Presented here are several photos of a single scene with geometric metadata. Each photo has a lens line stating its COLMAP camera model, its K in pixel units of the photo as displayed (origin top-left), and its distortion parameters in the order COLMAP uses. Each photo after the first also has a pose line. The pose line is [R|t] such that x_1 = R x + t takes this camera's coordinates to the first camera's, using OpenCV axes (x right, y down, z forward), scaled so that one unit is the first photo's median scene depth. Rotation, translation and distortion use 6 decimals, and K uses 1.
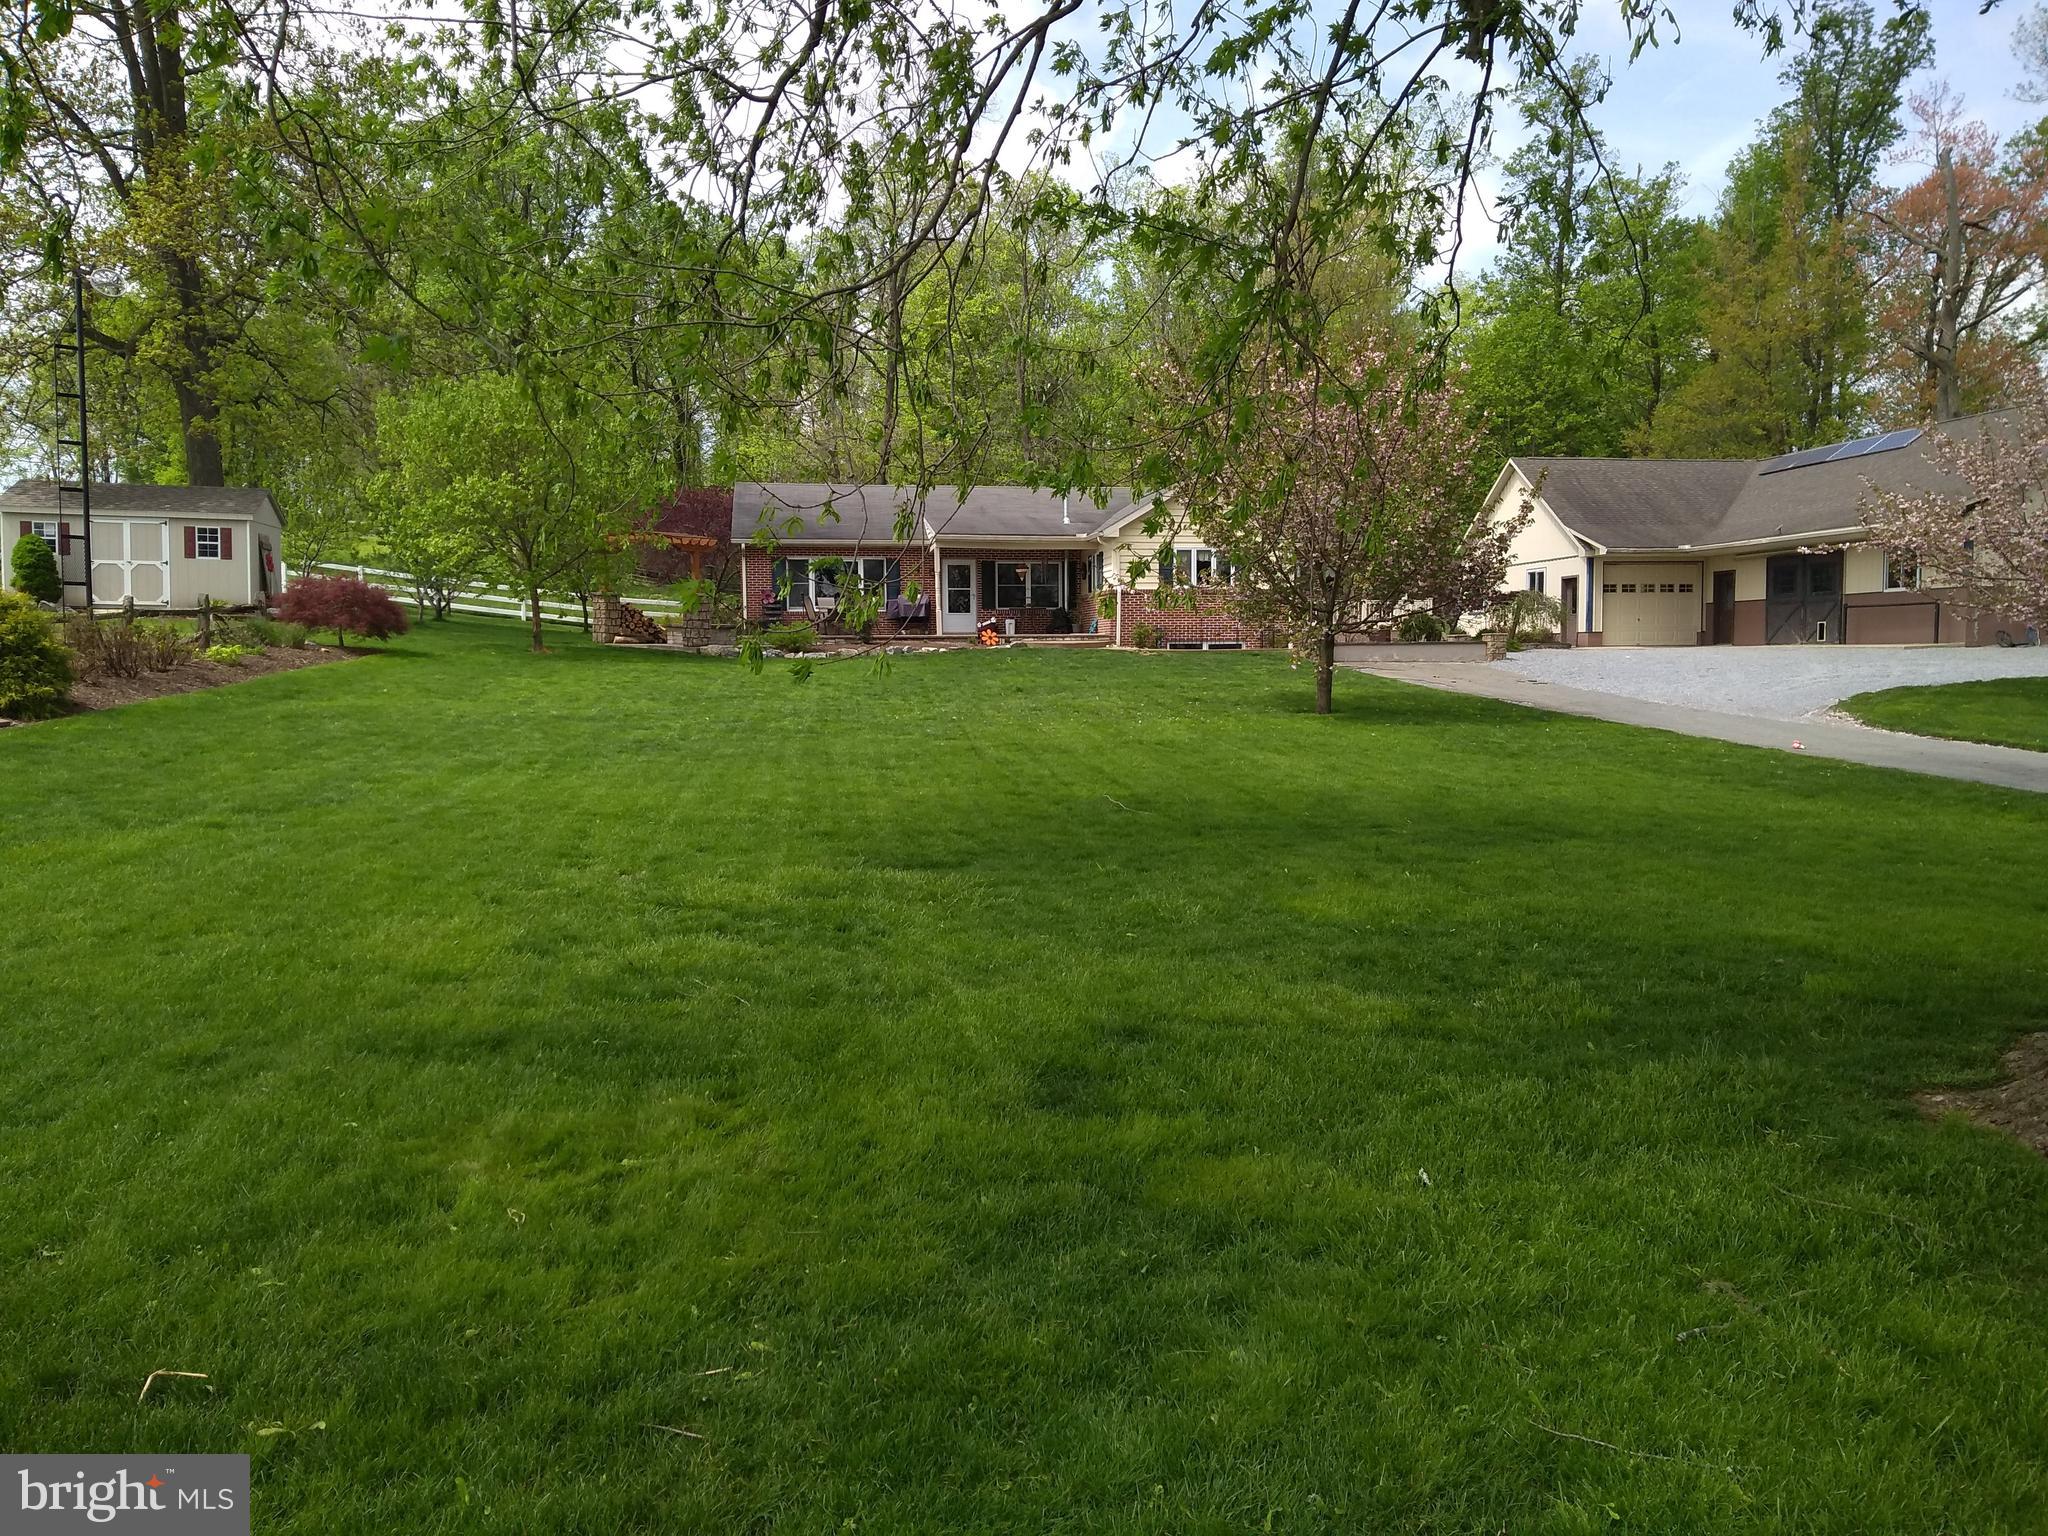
lens RADIAL K [[1577.7, 0, 1026.0], [0, 1577.7, 771.6], [0, 0, 1]] dist [0.094346, -0.116974]
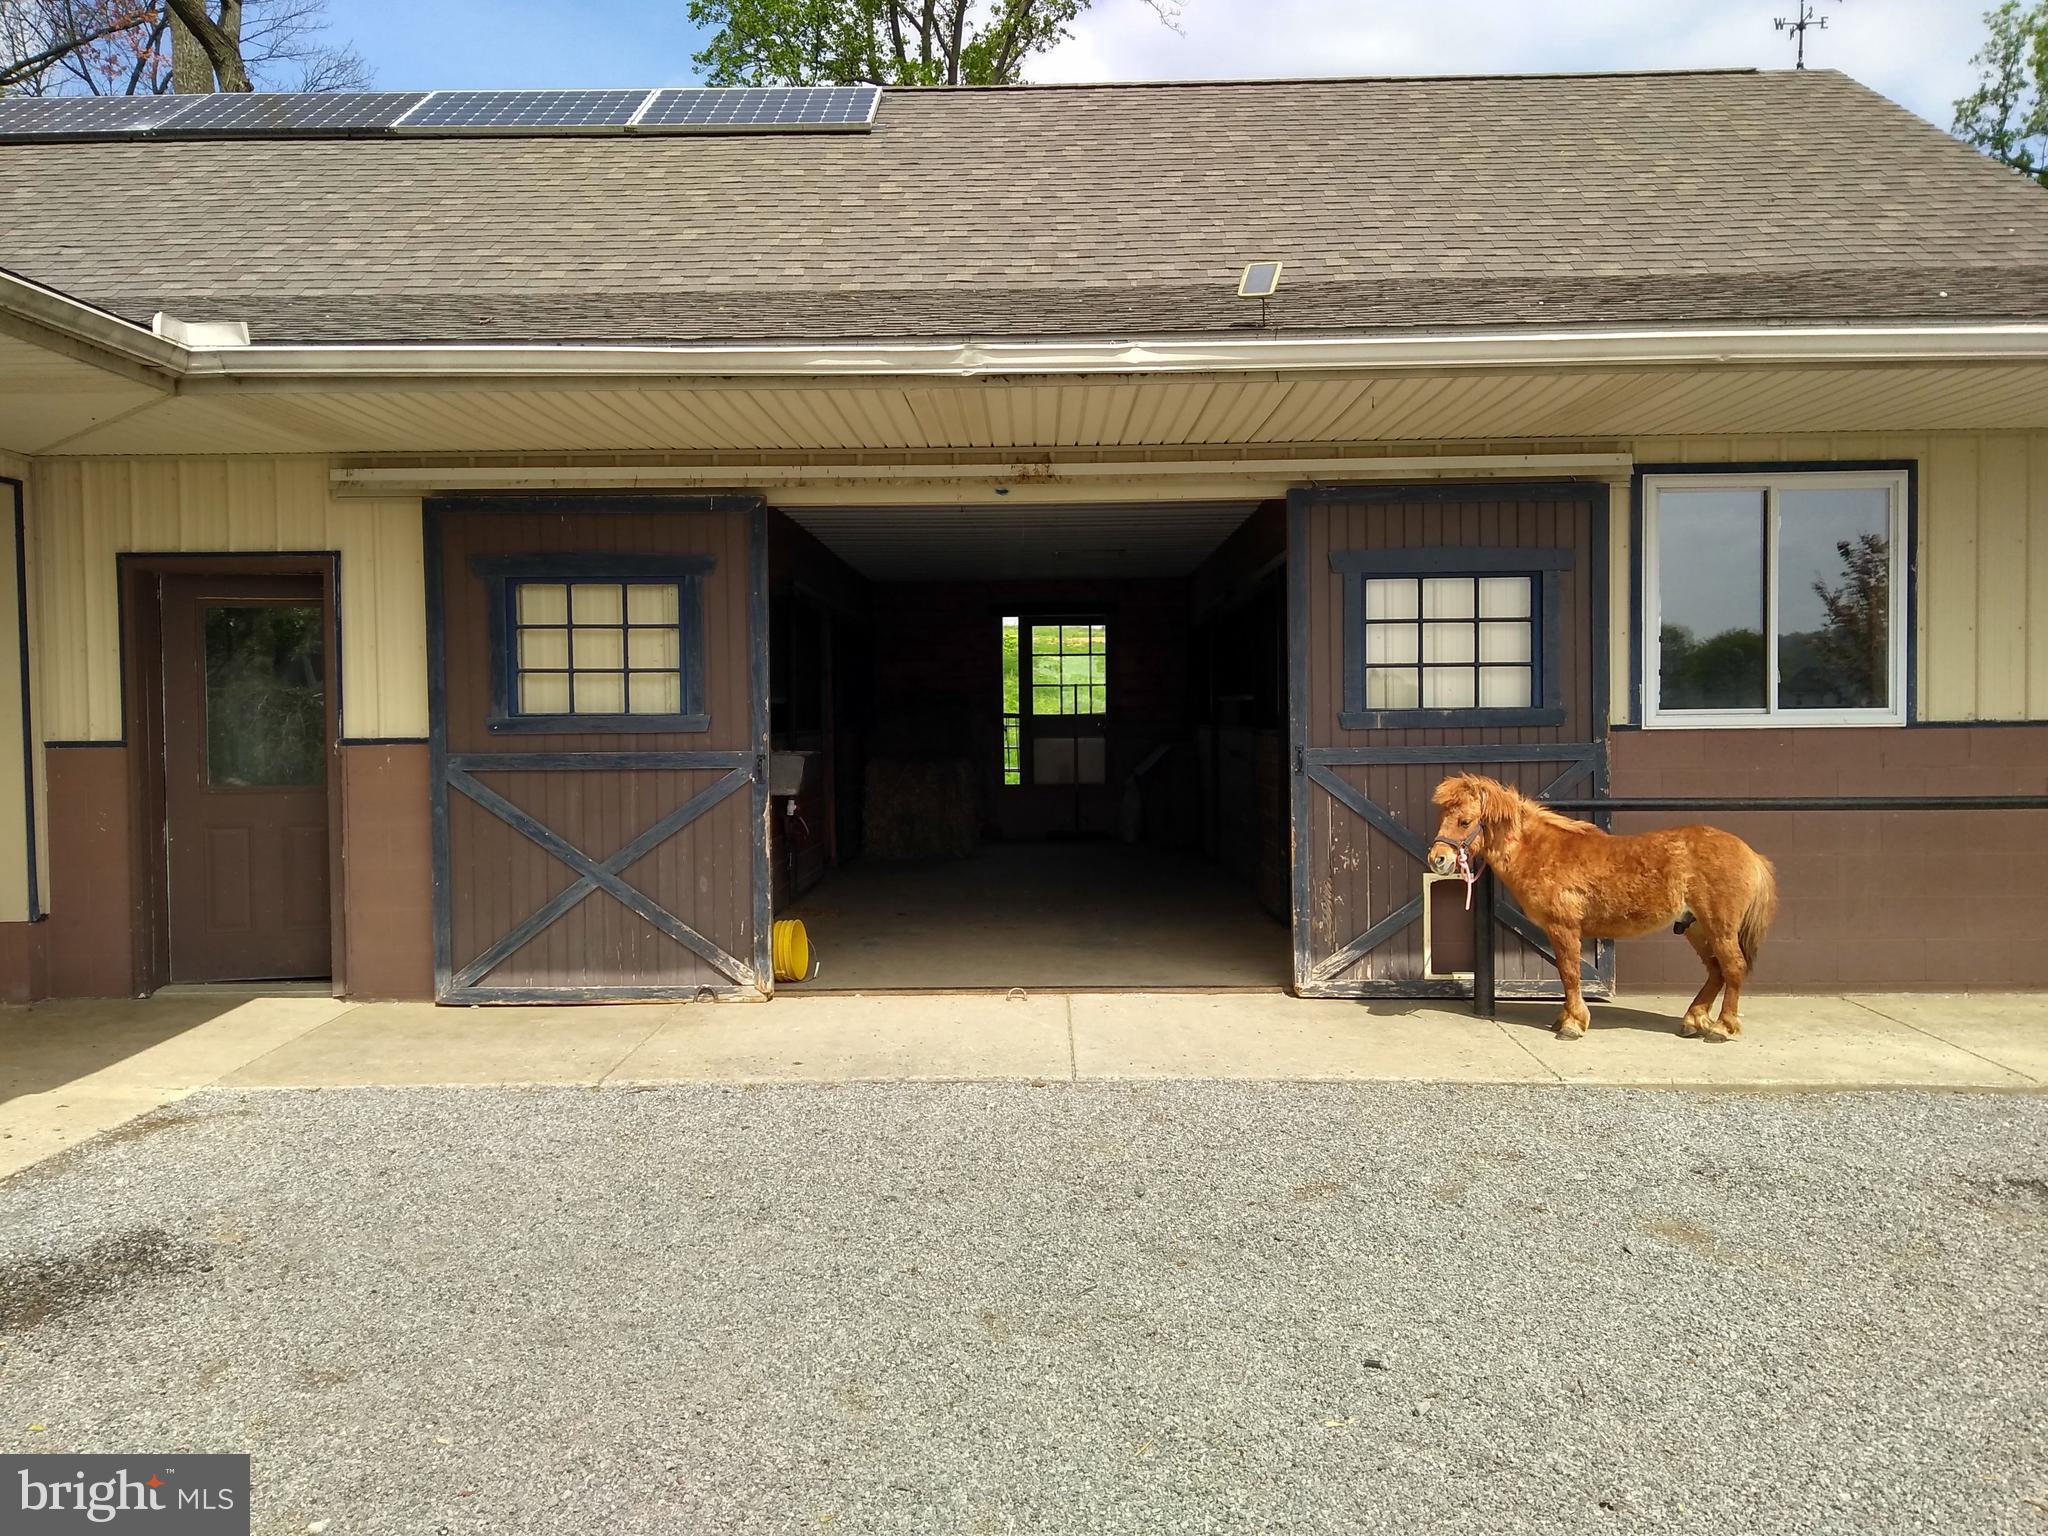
lens RADIAL K [[1581.9, 0, 1024.0], [0, 1581.9, 768.0], [0, 0, 1]] dist [0.084647, -0.102530]
pose [[0.168667, -0.030645, 0.985197, 0.394079], [0.079015, 0.996720, 0.017476, -0.137261], [-0.982501, 0.074897, 0.170536, 1.230906]]
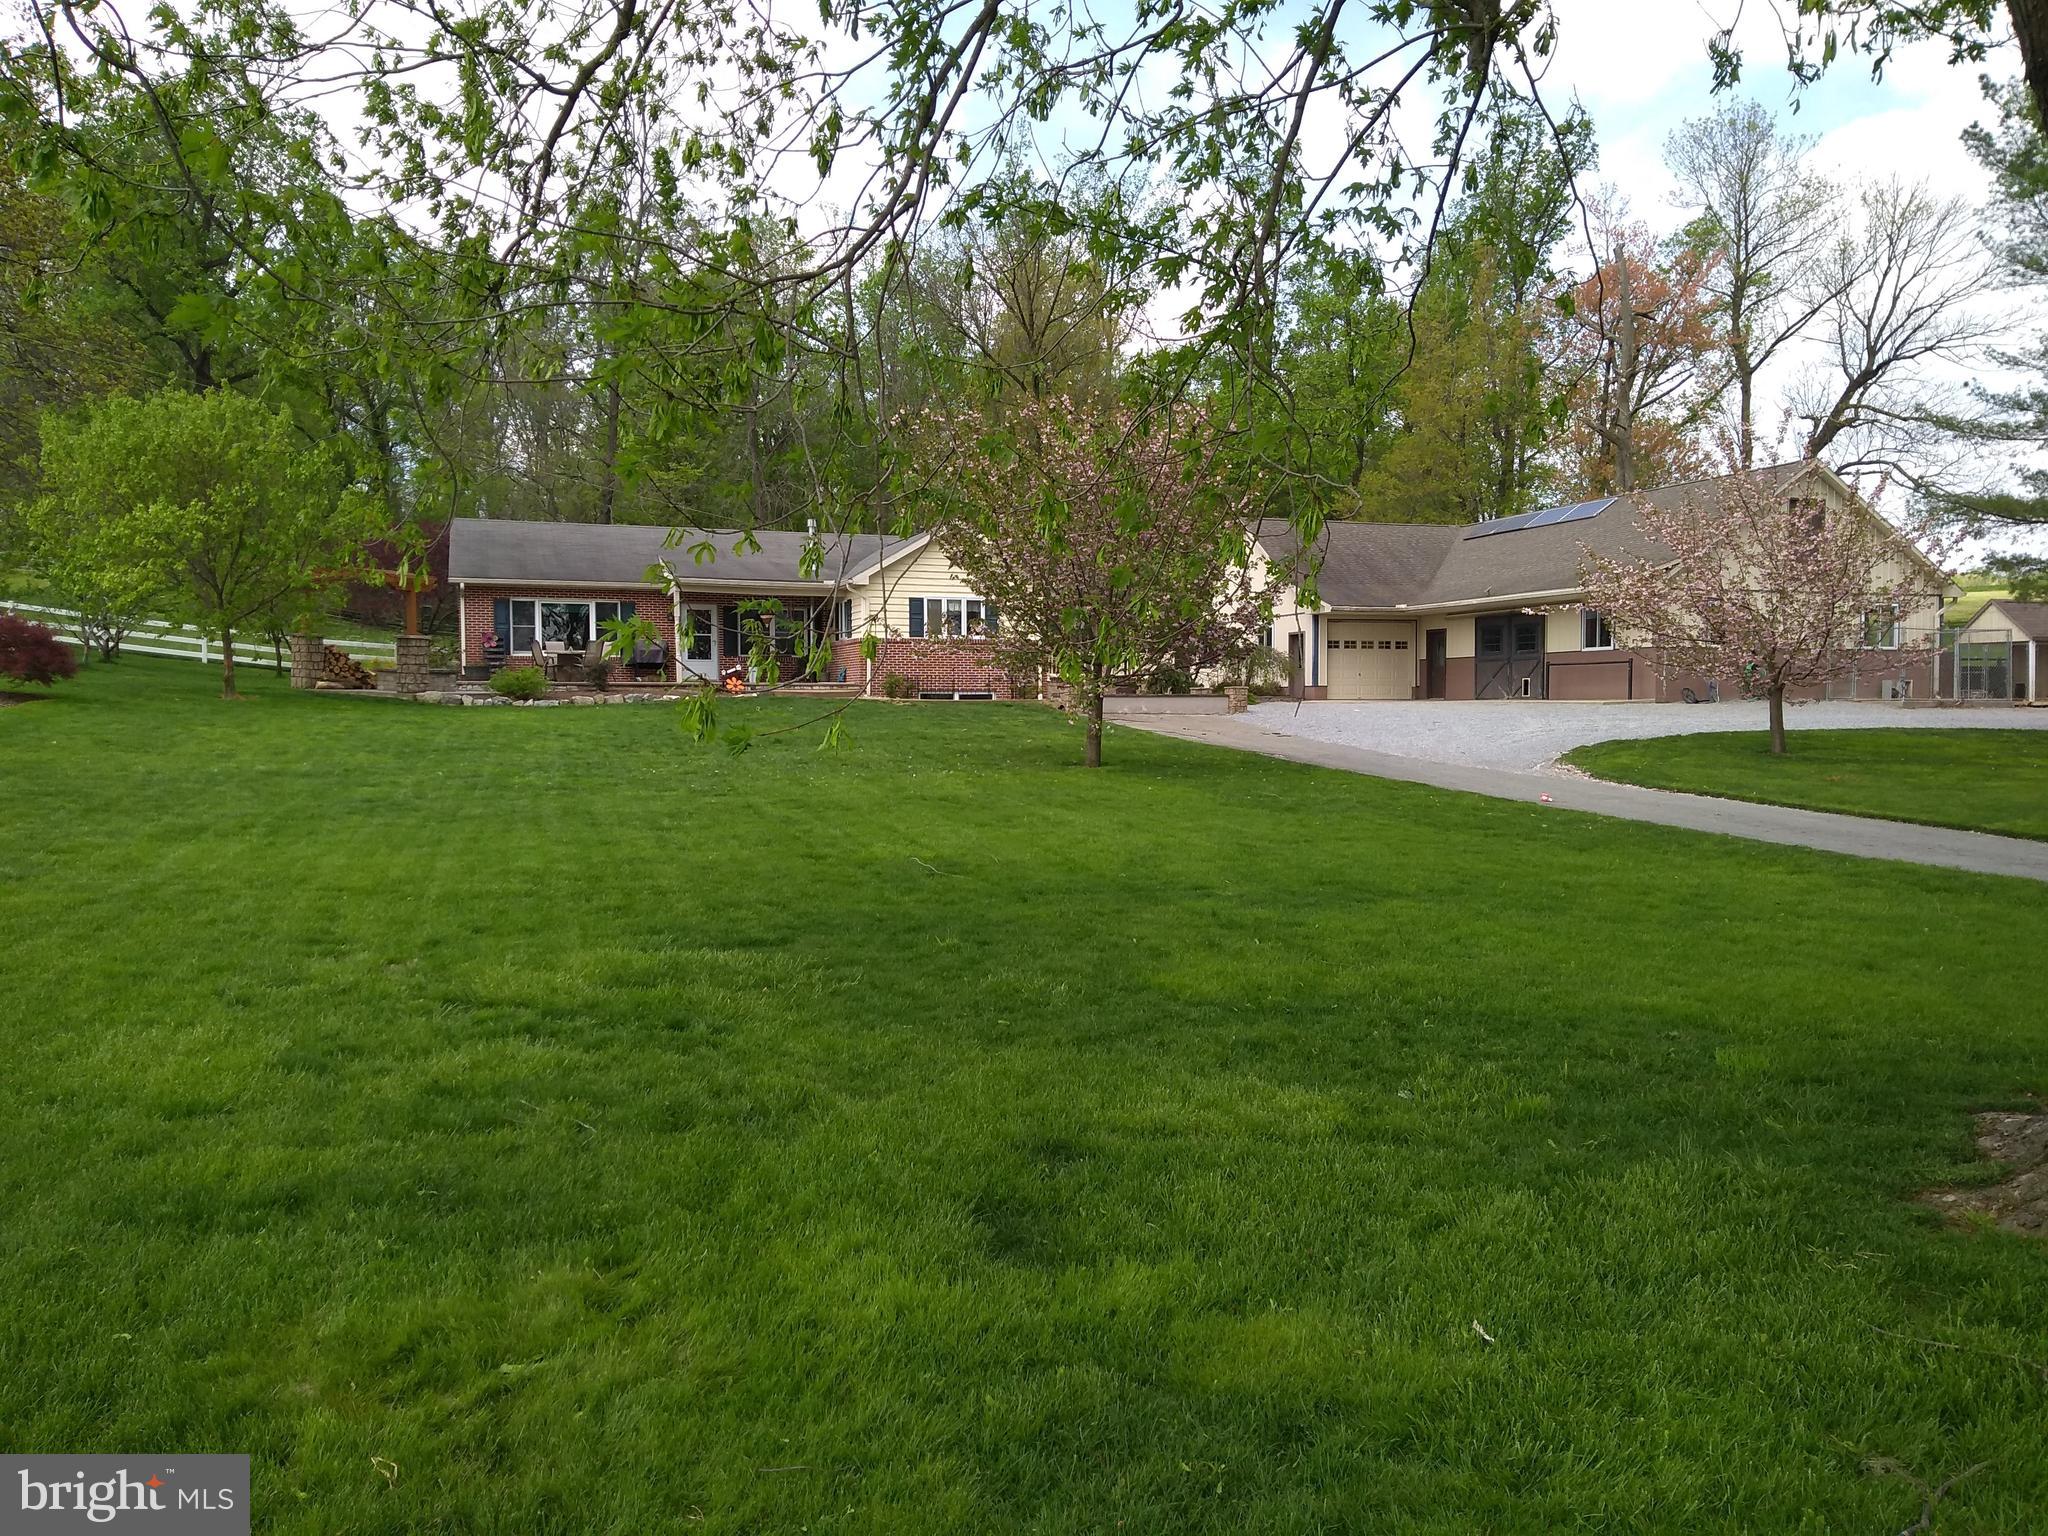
lens RADIAL K [[1577.7, 0, 1026.0], [0, 1577.7, 771.6], [0, 0, 1]] dist [0.094346, -0.116974]
pose [[0.984777, -0.001912, 0.173812, -0.018194], [0.007138, 0.999541, -0.029447, -0.003245], [-0.173676, 0.030240, 0.984338, 0.022682]]
